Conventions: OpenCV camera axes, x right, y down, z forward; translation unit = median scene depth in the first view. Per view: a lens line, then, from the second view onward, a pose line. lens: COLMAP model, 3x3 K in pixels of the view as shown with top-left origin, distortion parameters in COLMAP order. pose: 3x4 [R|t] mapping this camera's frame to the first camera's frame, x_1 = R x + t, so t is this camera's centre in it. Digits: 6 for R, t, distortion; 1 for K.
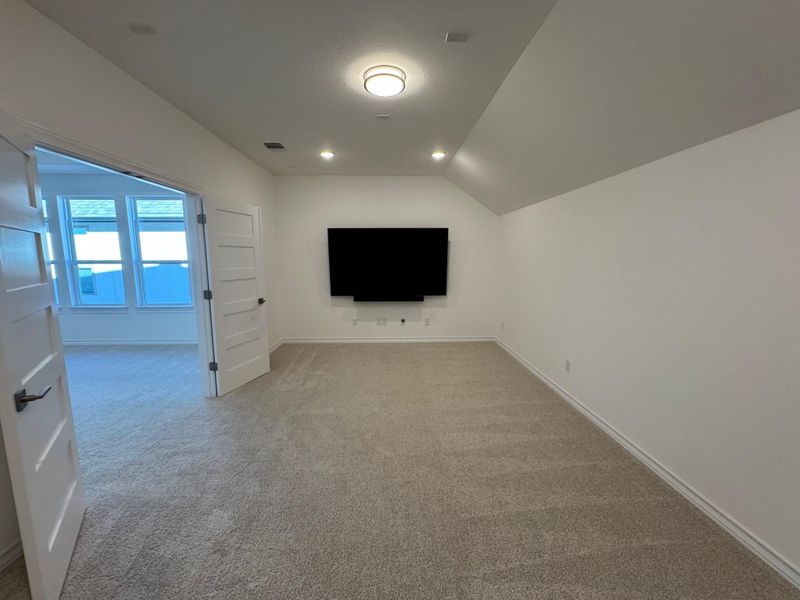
lens RADIAL K [[325.3, 0, 401.5], [0, 325.3, 299.2], [0, 0, 1]] dist [-0.001168, 0.000006]
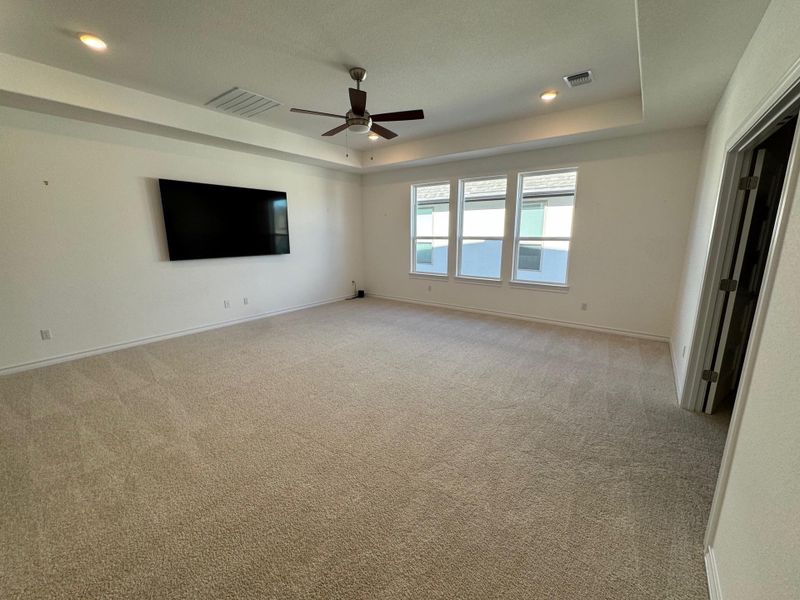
lens RADIAL K [[325.3, 0, 401.6], [0, 325.3, 298.4], [0, 0, 1]] dist [-0.001168, 0.000006]
pose [[0.766333, 0.125875, -0.629991, -0.234390], [-0.083503, 0.991815, 0.096594, 0.002701], [0.636993, -0.021417, 0.770572, -0.016775]]
